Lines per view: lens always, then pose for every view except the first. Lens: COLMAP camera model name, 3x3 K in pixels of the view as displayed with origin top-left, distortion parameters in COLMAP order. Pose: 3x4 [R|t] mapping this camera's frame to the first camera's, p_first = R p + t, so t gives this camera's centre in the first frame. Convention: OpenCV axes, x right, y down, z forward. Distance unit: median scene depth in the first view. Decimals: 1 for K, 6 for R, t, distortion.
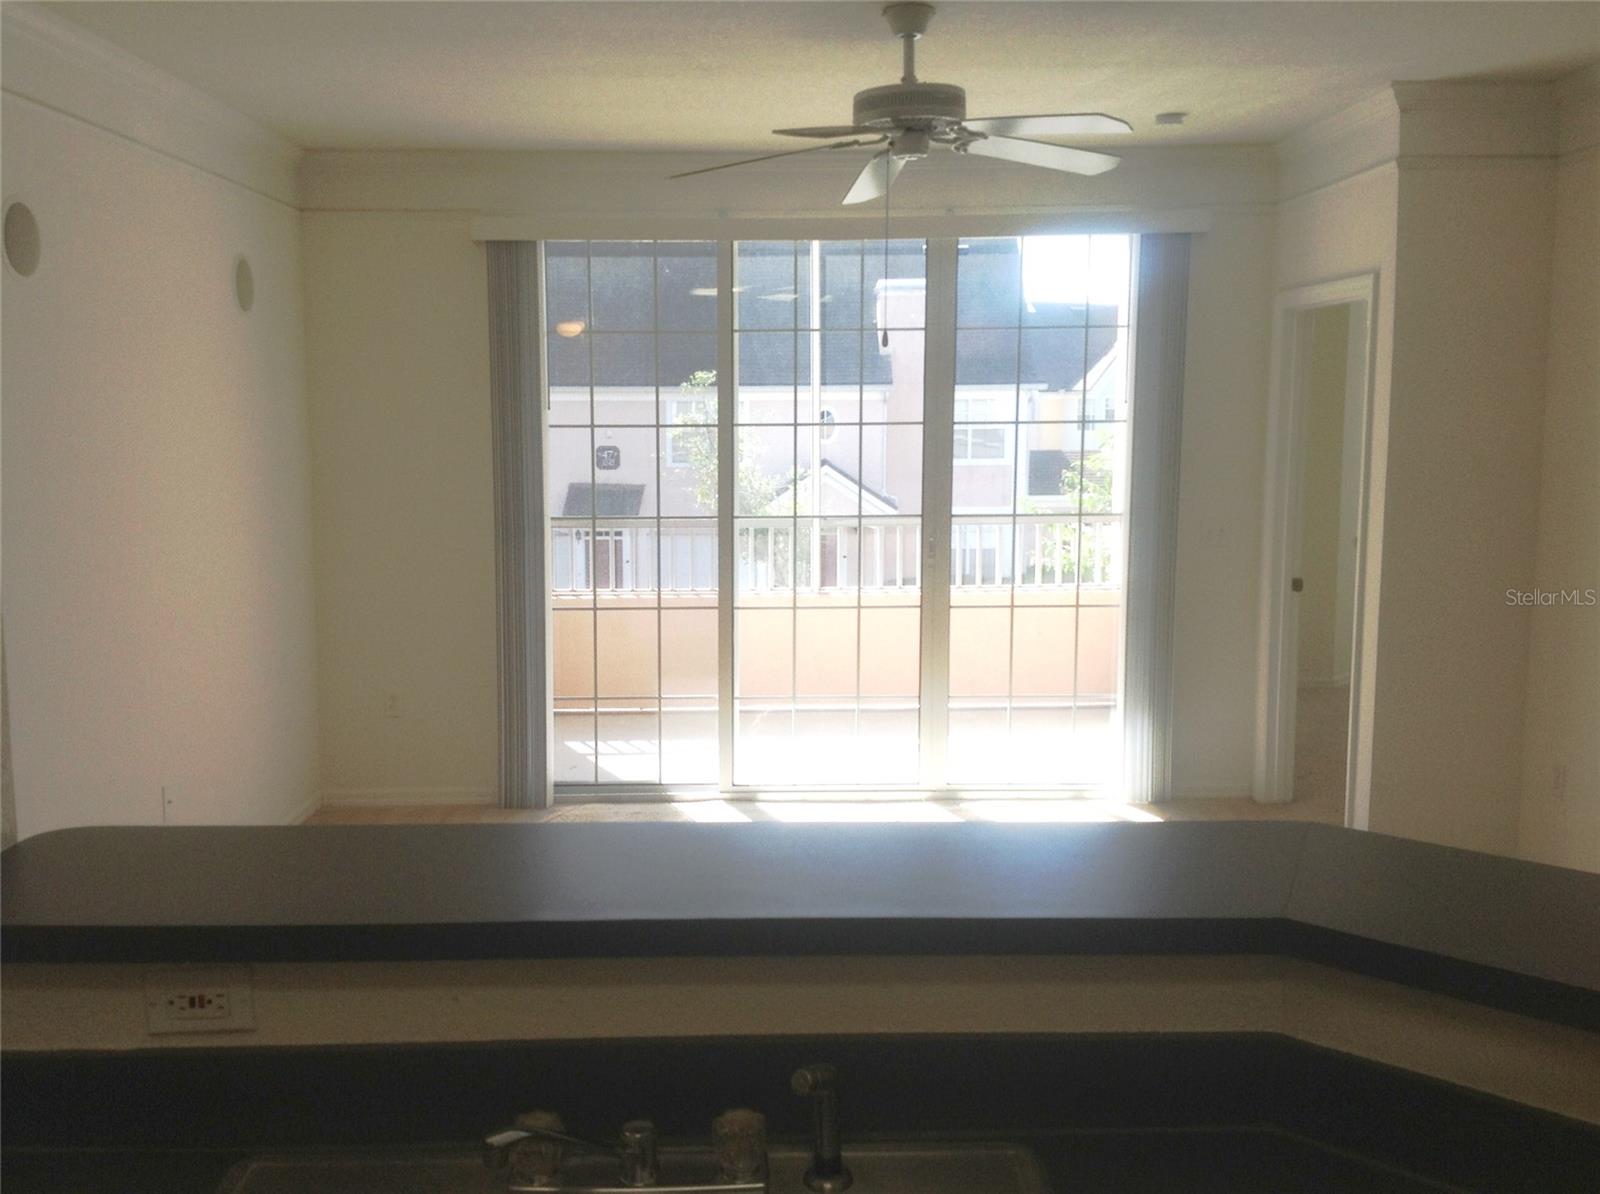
lens RADIAL K [[1535.5, 0, 789.0], [0, 1535.5, 592.3], [0, 0, 1]] dist [0.222307, -0.513869]
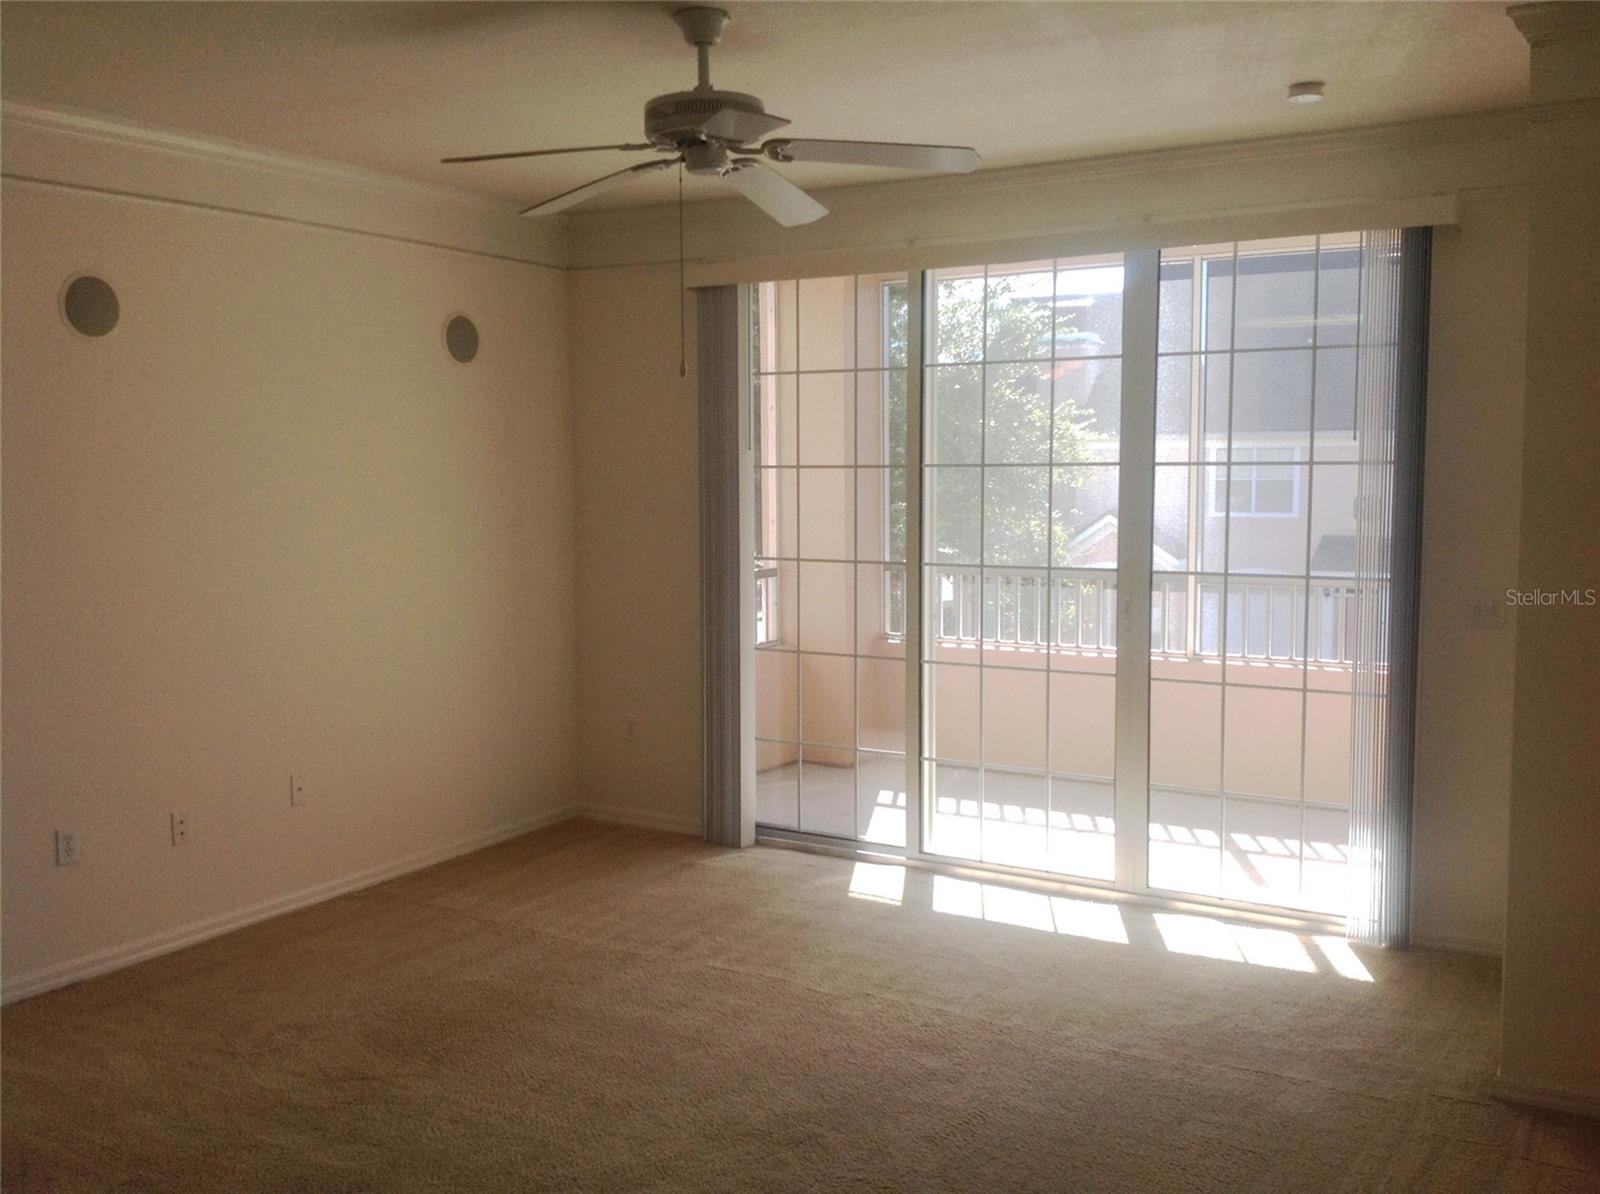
lens RADIAL K [[1535.5, 0, 789.0], [0, 1535.5, 592.3], [0, 0, 1]] dist [0.222307, -0.513869]
pose [[0.853305, 0.048969, -0.519107, 0.381387], [-0.065589, 0.997753, -0.013693, -0.013340], [0.517270, 0.045732, 0.854600, 0.159940]]
